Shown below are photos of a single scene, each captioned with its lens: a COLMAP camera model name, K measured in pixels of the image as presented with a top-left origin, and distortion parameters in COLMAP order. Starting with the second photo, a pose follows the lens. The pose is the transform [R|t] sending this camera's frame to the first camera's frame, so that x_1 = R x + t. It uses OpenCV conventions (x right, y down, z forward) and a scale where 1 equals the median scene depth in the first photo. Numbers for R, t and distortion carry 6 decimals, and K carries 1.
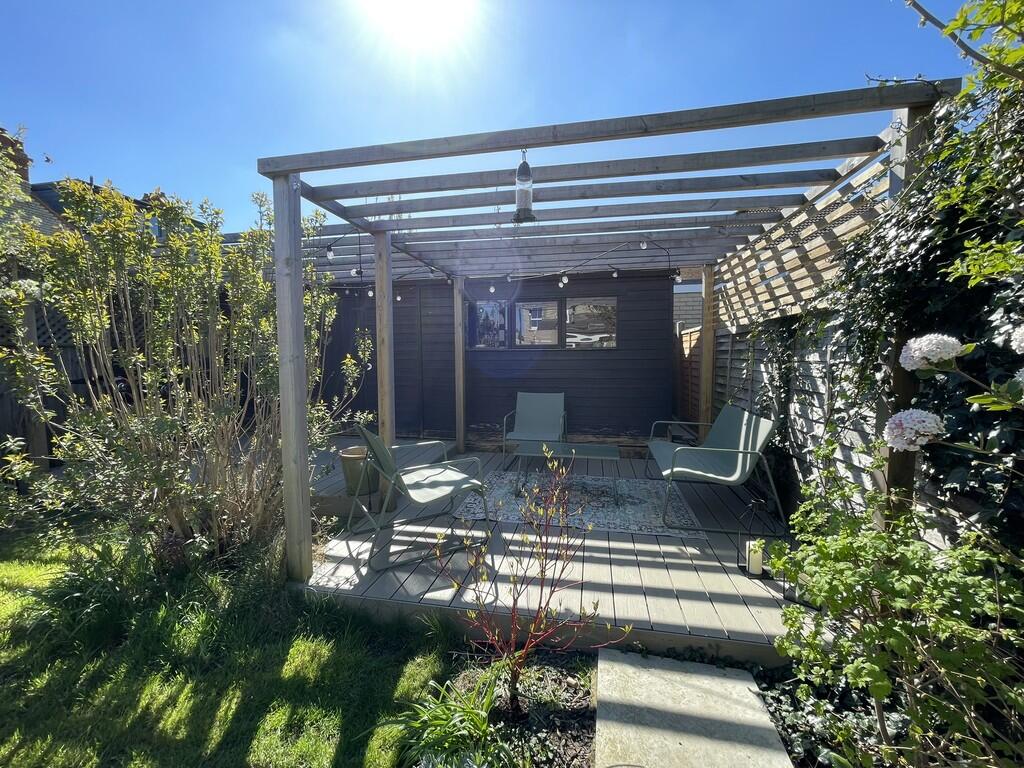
lens RADIAL K [[413.4, 0, 513.6], [0, 413.4, 385.6], [0, 0, 1]] dist [0.002654, 0.000947]
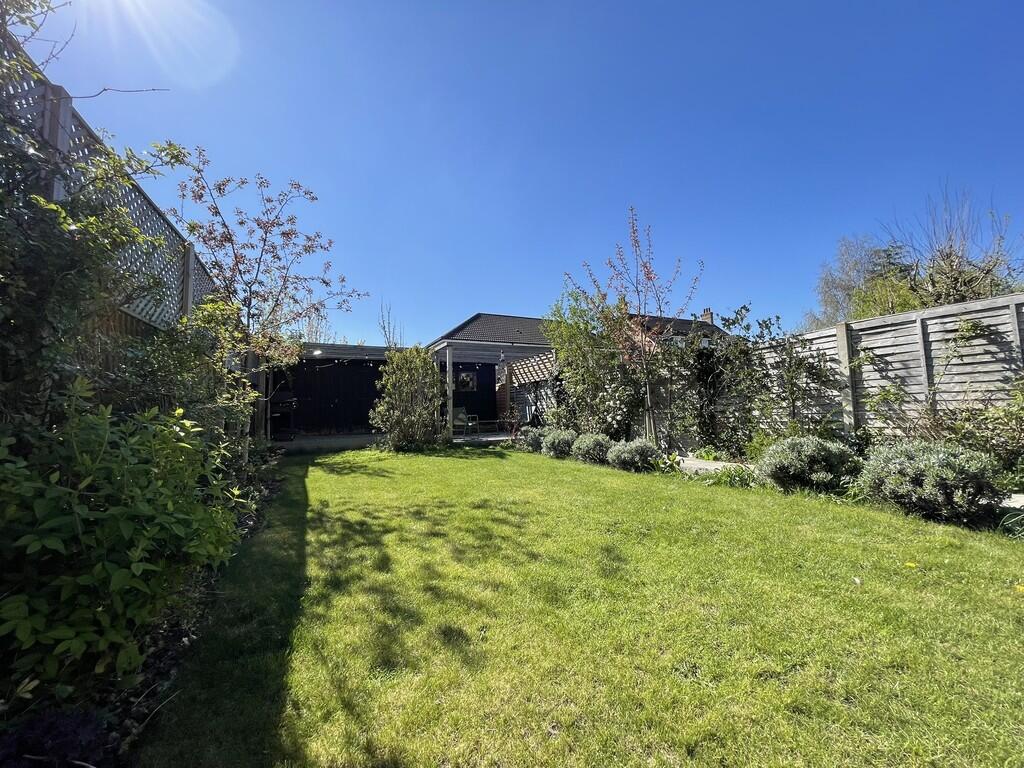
lens RADIAL K [[413.4, 0, 506.3], [0, 413.4, 381.7], [0, 0, 1]] dist [0.002654, 0.000947]
pose [[0.817347, 0.033266, 0.575185, -1.826097], [0.058714, 0.988325, -0.140594, 0.375239], [-0.573147, 0.148685, 0.805851, -2.010185]]
